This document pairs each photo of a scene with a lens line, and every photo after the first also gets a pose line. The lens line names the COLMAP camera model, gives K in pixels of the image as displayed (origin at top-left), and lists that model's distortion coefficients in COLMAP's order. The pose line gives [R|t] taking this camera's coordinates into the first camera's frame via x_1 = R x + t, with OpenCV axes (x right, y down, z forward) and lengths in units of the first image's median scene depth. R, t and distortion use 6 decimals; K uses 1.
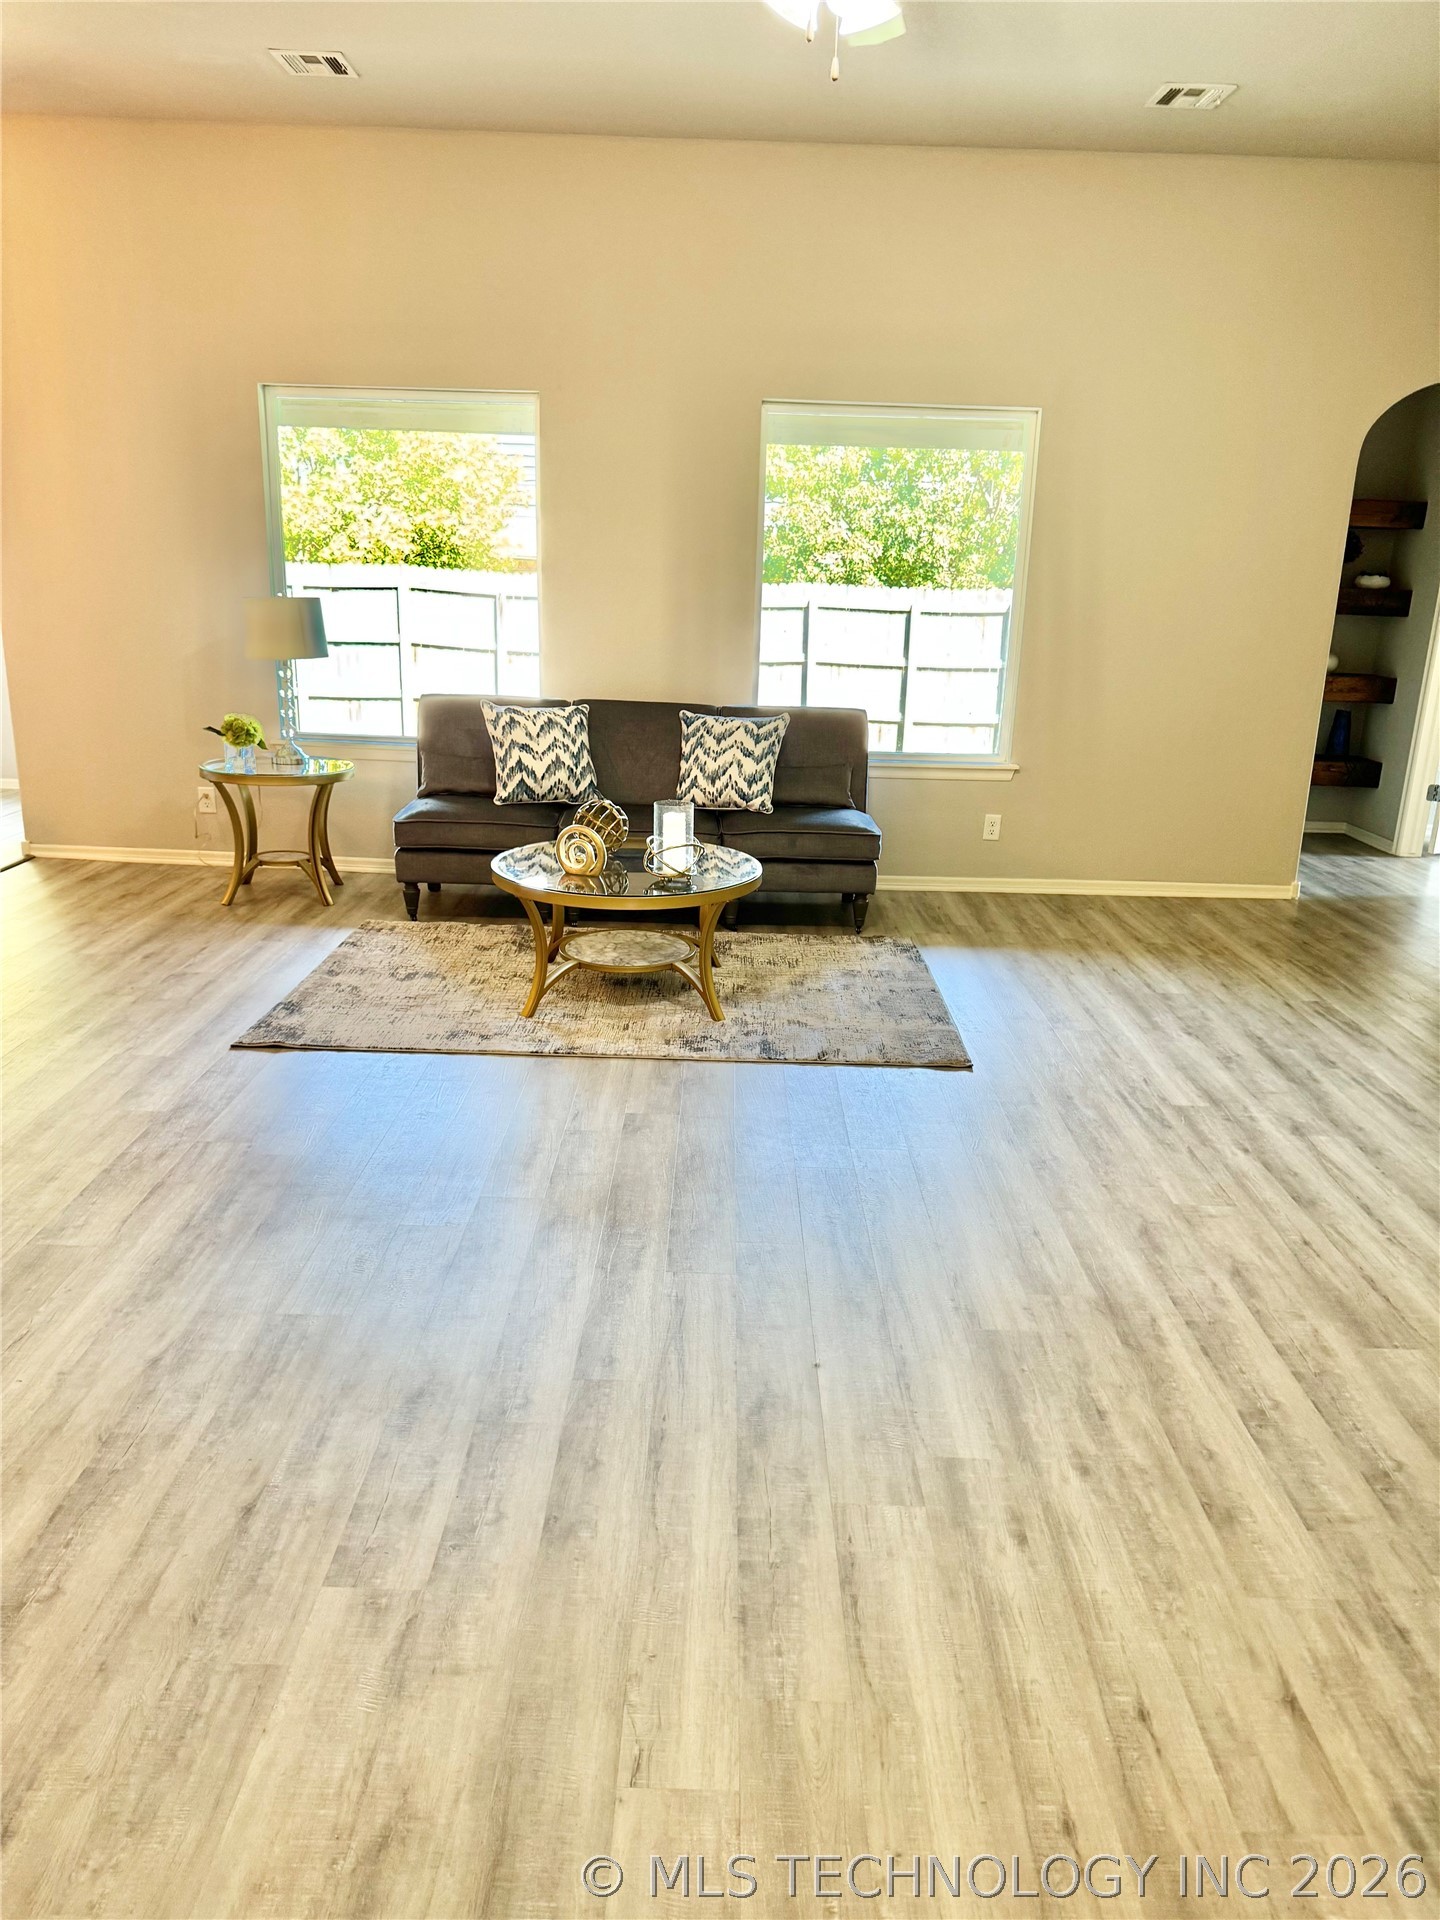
lens RADIAL K [[1348.9, 0, 726.4], [0, 1348.9, 984.1], [0, 0, 1]] dist [0.066526, -0.075641]
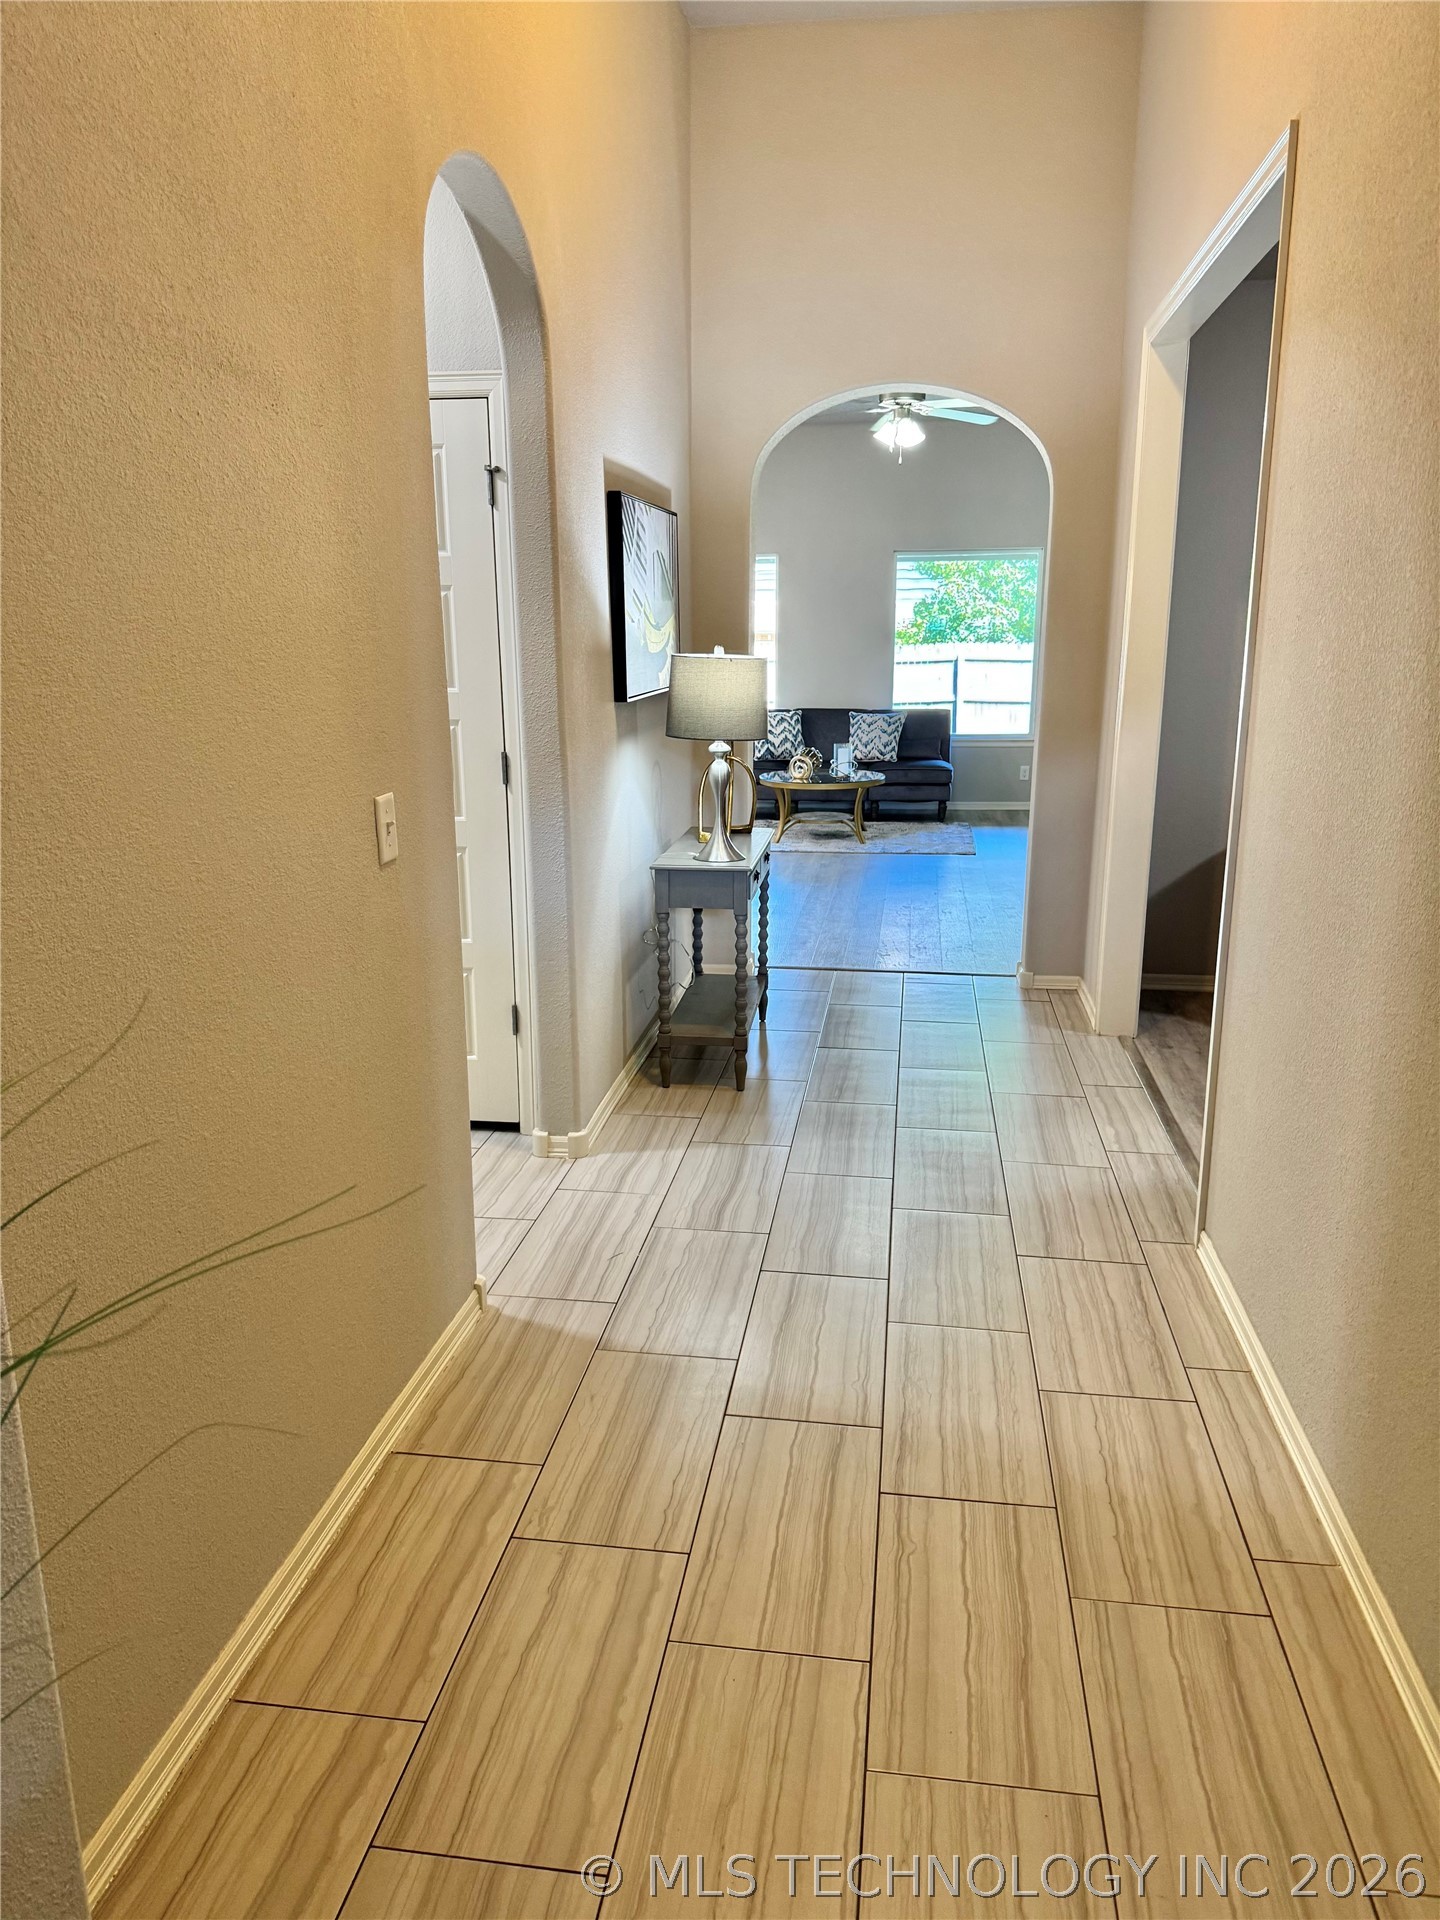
lens RADIAL K [[1348.9, 0, 715.8], [0, 1348.9, 959.7], [0, 0, 1]] dist [0.066526, -0.075641]
pose [[0.988773, -0.003792, -0.149374, 0.268704], [-0.005458, 0.998094, -0.061467, 1.130832], [0.149323, 0.061592, 0.986868, -3.797897]]
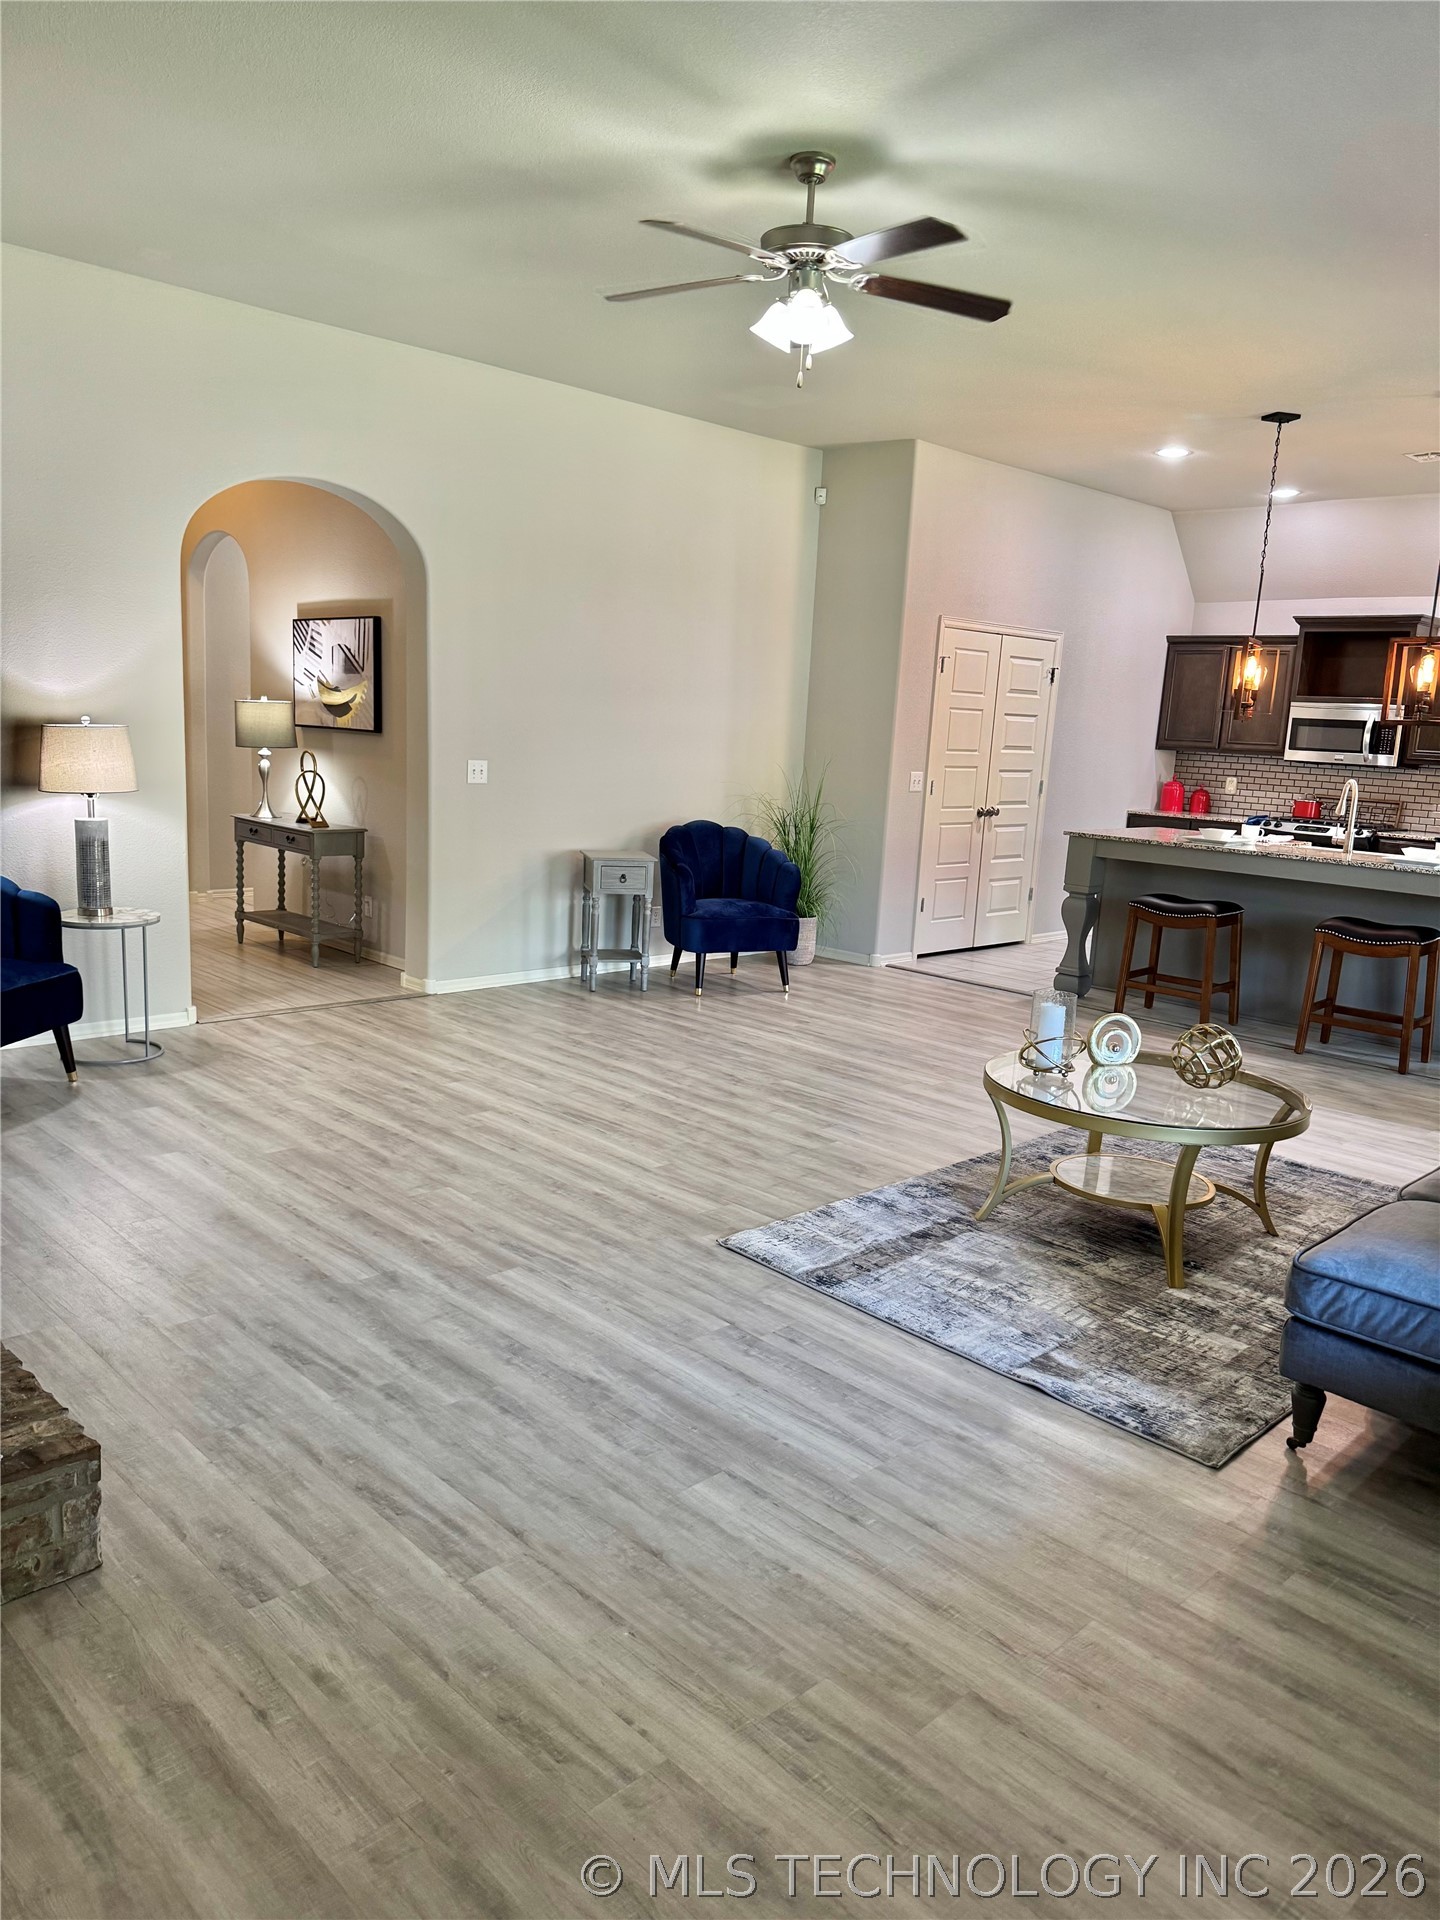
lens RADIAL K [[1348.9, 0, 740.6], [0, 1348.9, 974.4], [0, 0, 1]] dist [0.066526, -0.075641]
pose [[-0.701282, 0.065885, -0.709833, 0.817030], [-0.282205, 0.888722, 0.361294, -0.443856], [0.654648, 0.453688, -0.604652, 1.473461]]
